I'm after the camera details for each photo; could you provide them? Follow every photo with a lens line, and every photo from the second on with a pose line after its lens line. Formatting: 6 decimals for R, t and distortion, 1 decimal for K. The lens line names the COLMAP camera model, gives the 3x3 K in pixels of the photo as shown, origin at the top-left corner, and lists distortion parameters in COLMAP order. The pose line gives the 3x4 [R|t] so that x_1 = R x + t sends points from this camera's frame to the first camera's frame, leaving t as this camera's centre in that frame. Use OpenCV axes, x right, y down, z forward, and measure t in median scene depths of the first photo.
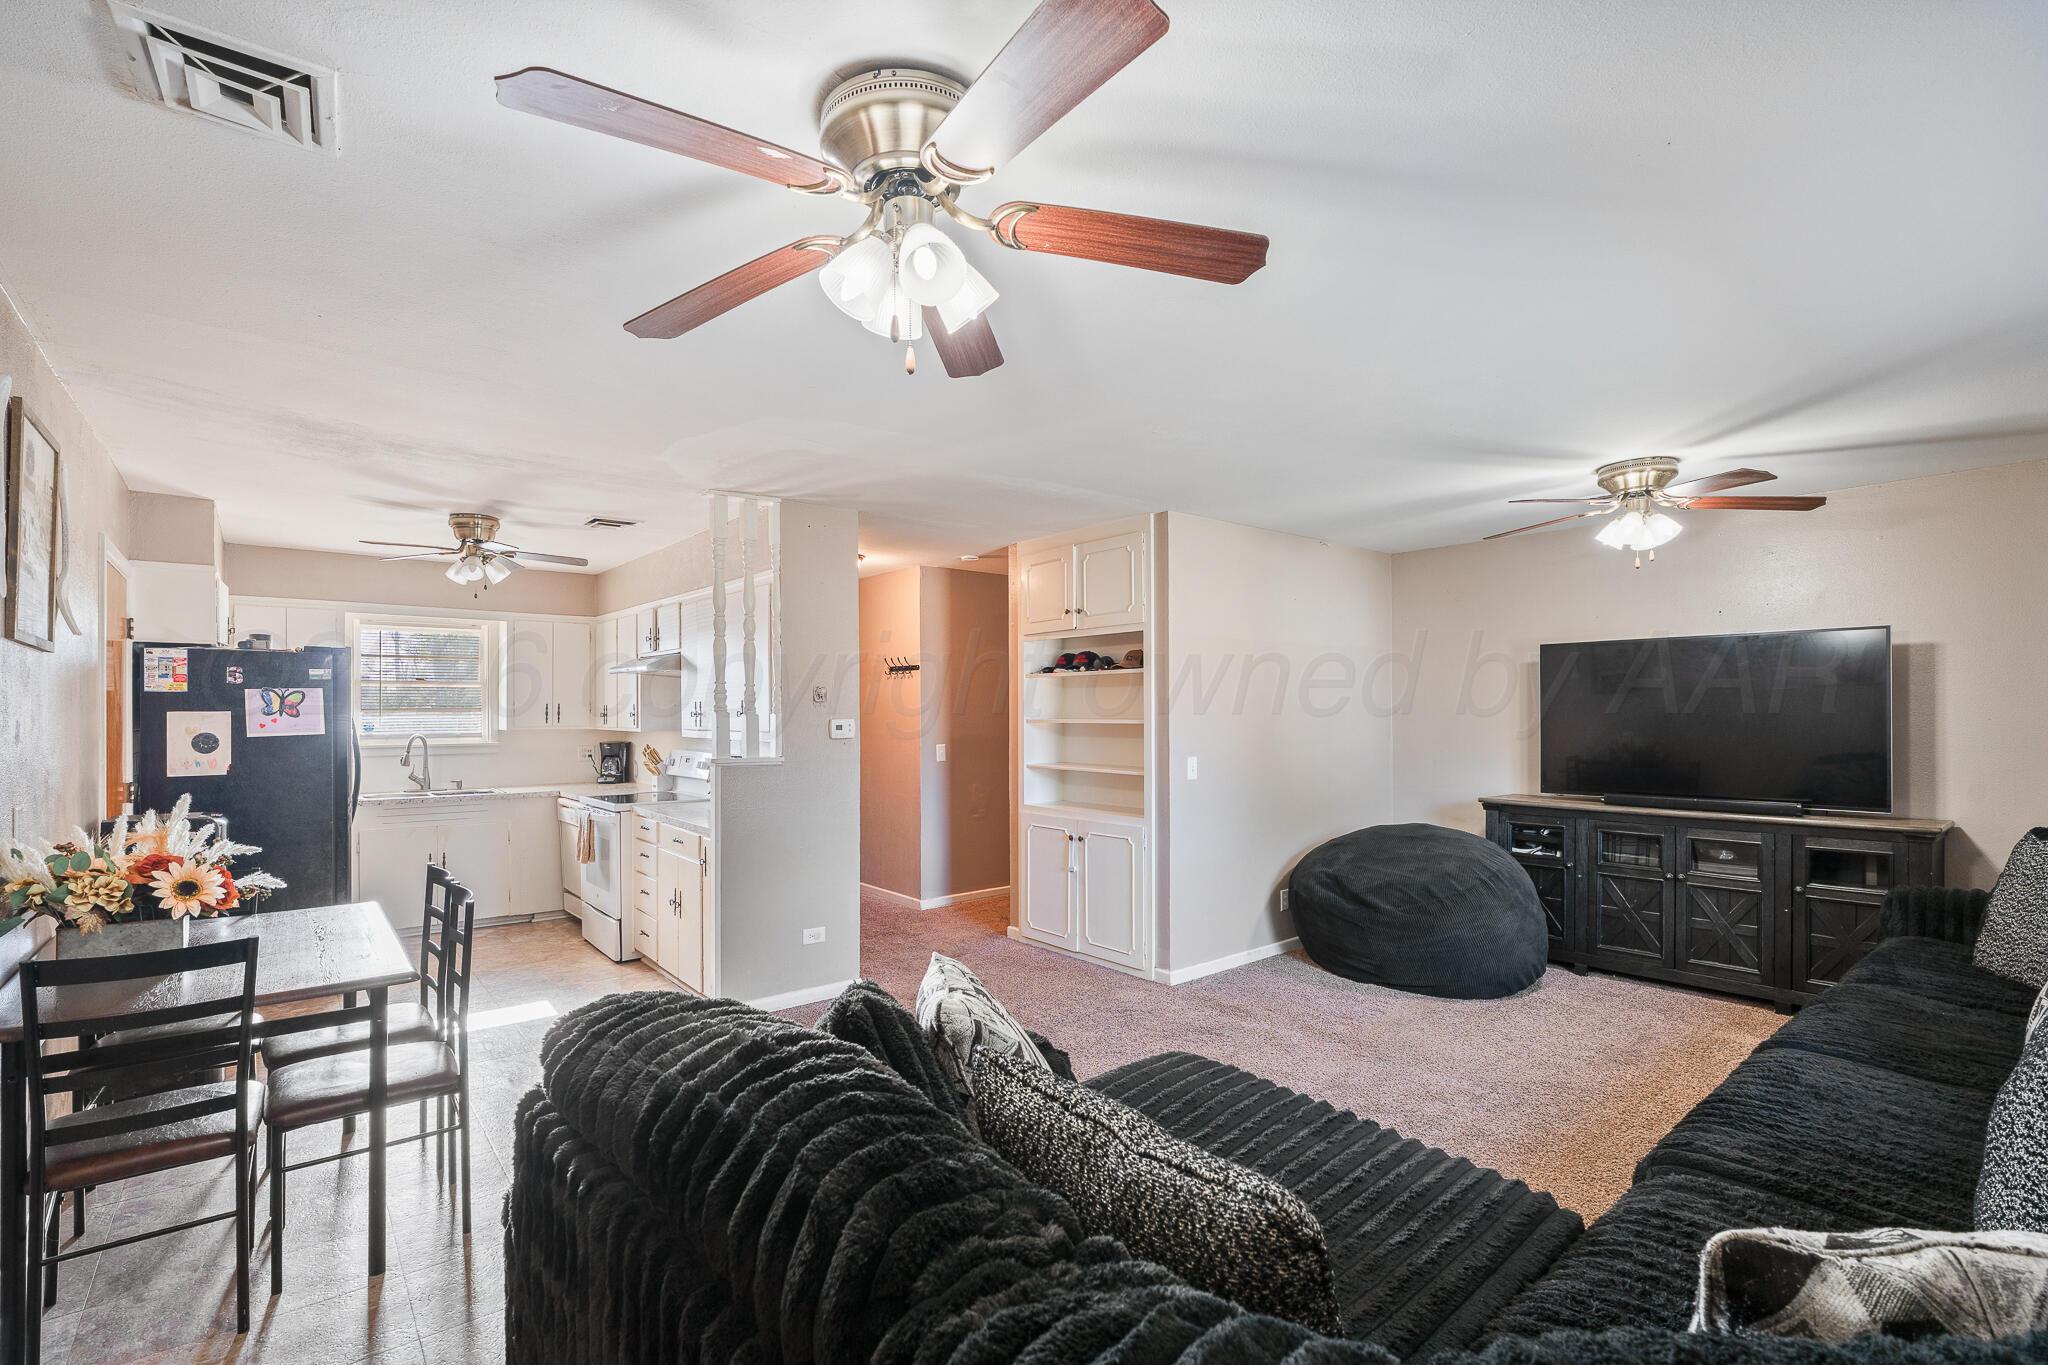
lens RADIAL K [[916.2, 0, 1022.9], [0, 916.2, 713.1], [0, 0, 1]] dist [-0.015419, 0.000216]
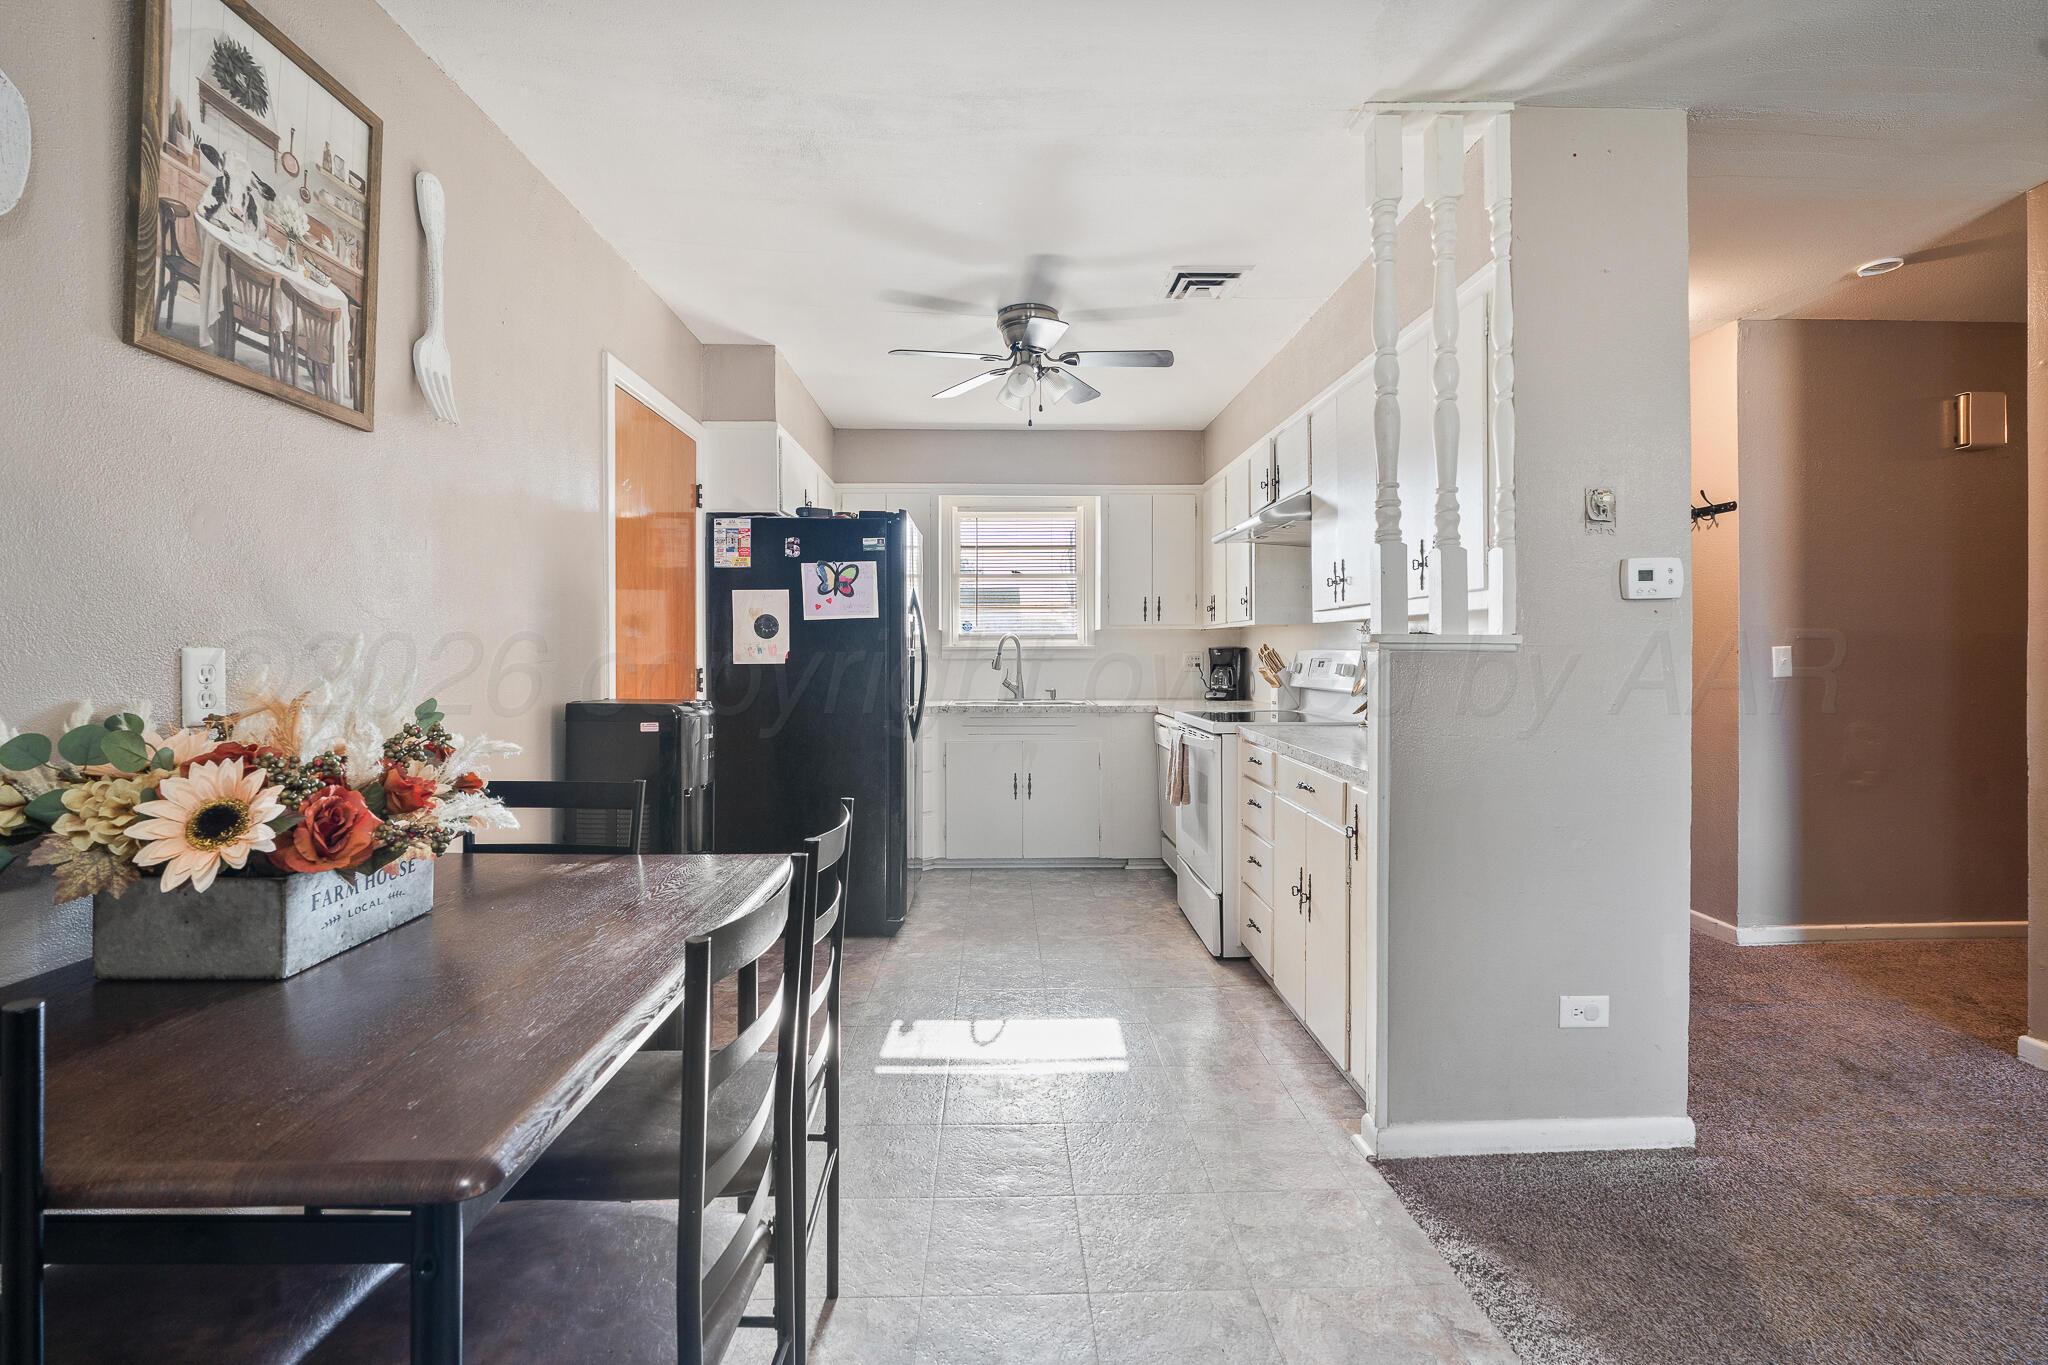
lens RADIAL K [[905.3, 0, 1019.3], [0, 905.3, 658.4], [0, 0, 1]] dist [-0.010751, 0.000990]
pose [[0.784042, 0.003295, -0.620699, -0.156802], [0.000875, 0.999979, 0.006414, 0.051710], [0.620707, -0.005573, 0.784023, 0.417547]]
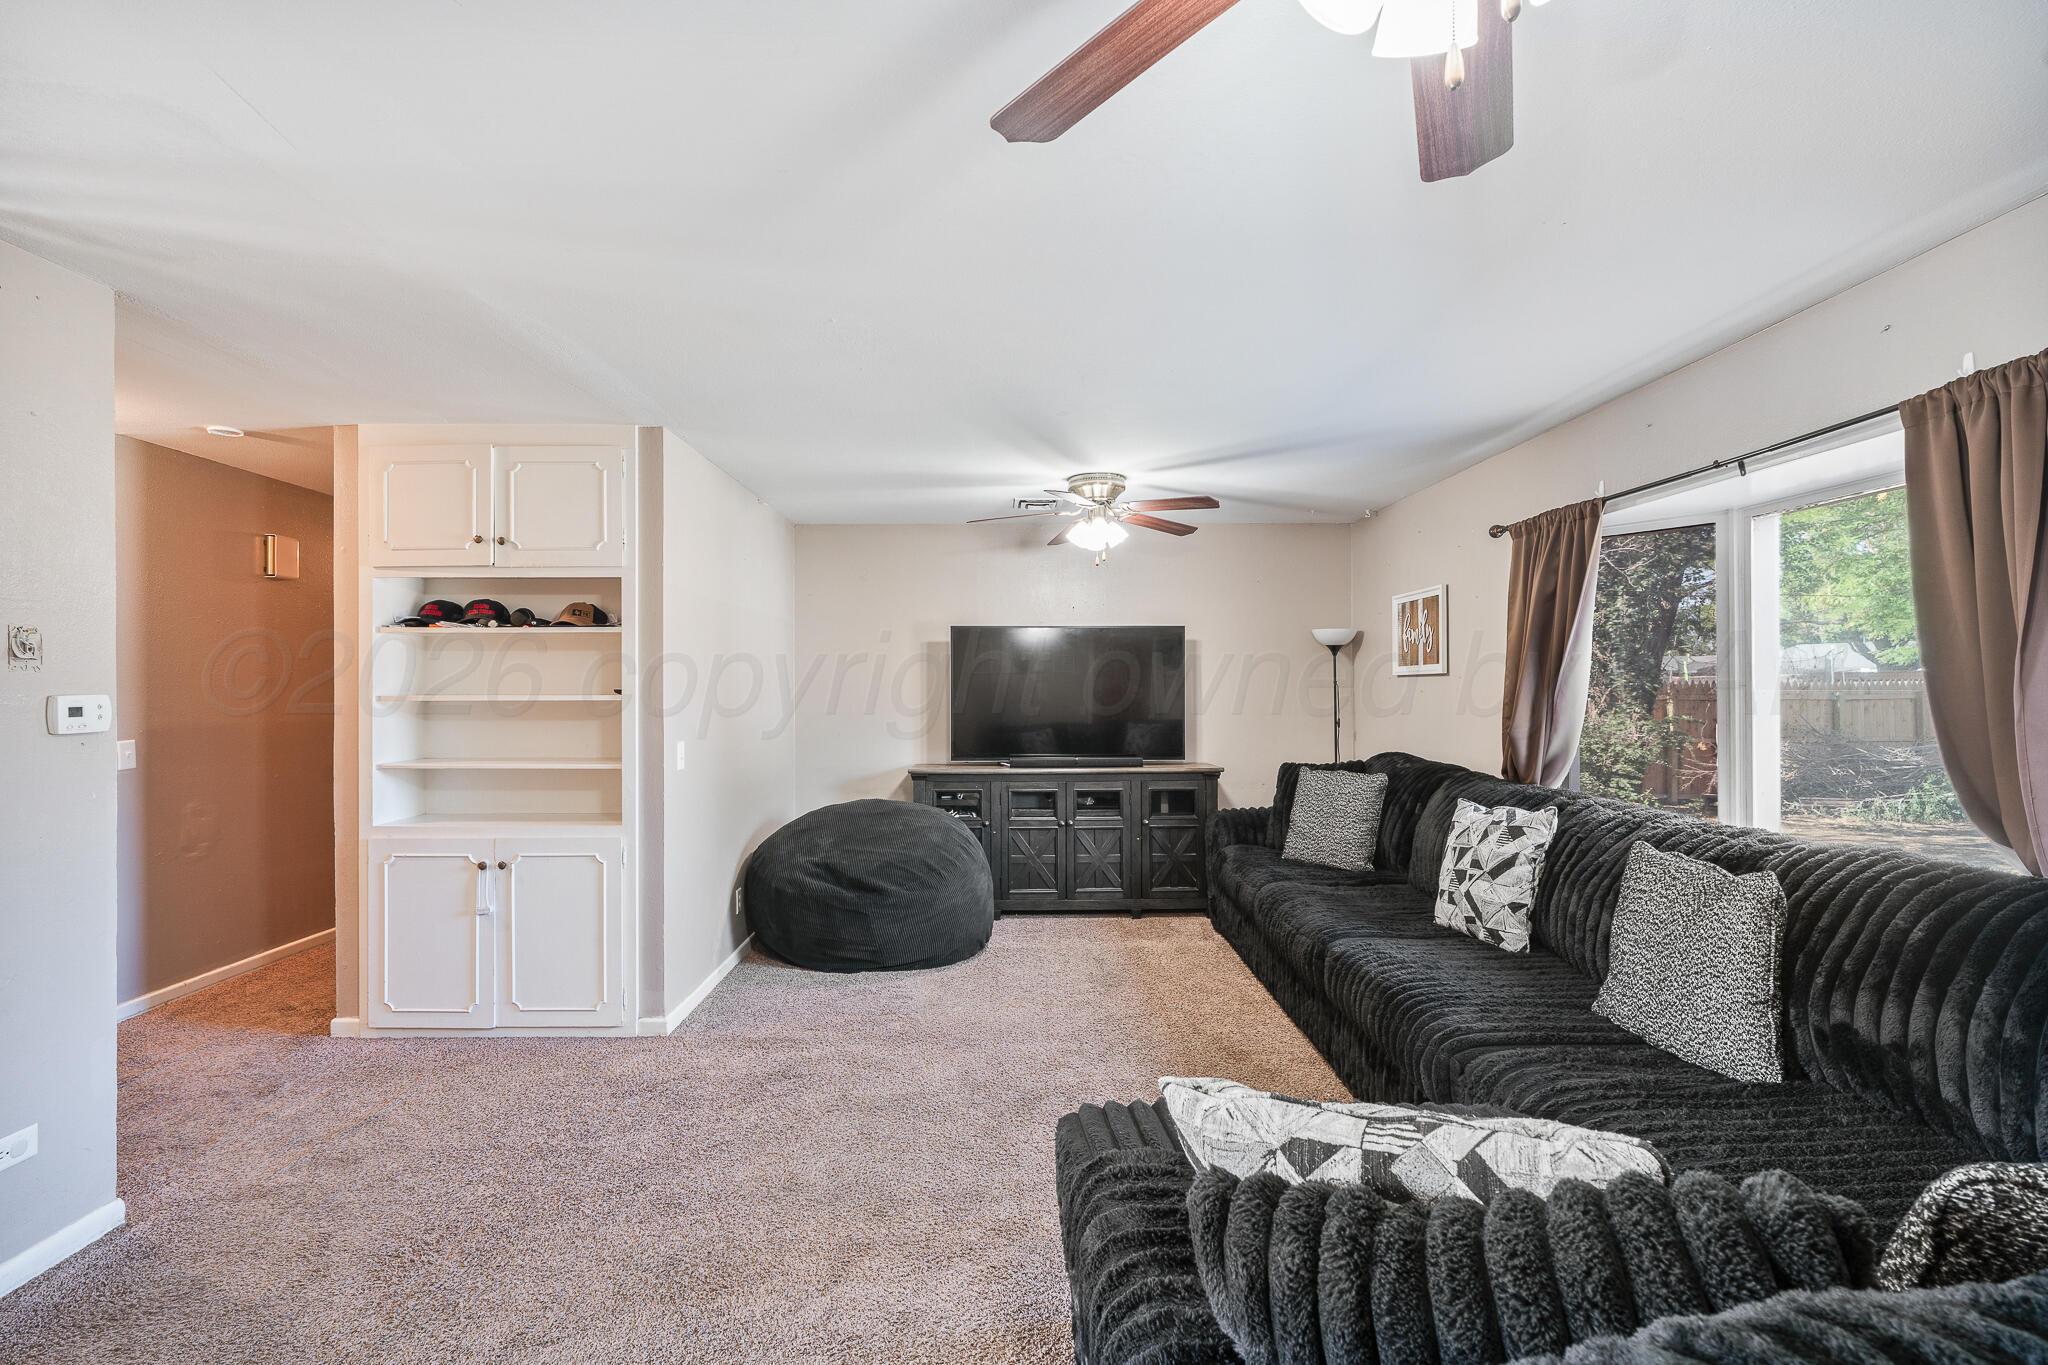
lens RADIAL K [[899.1, 0, 1023.1], [0, 899.1, 687.1], [0, 0, 1]] dist [-0.010283, 0.000666]
pose [[0.623604, 0.003708, 0.781732, -0.243292], [-0.000229, 0.999990, -0.004560, 0.003923], [-0.781741, 0.002665, 0.623598, 0.279552]]
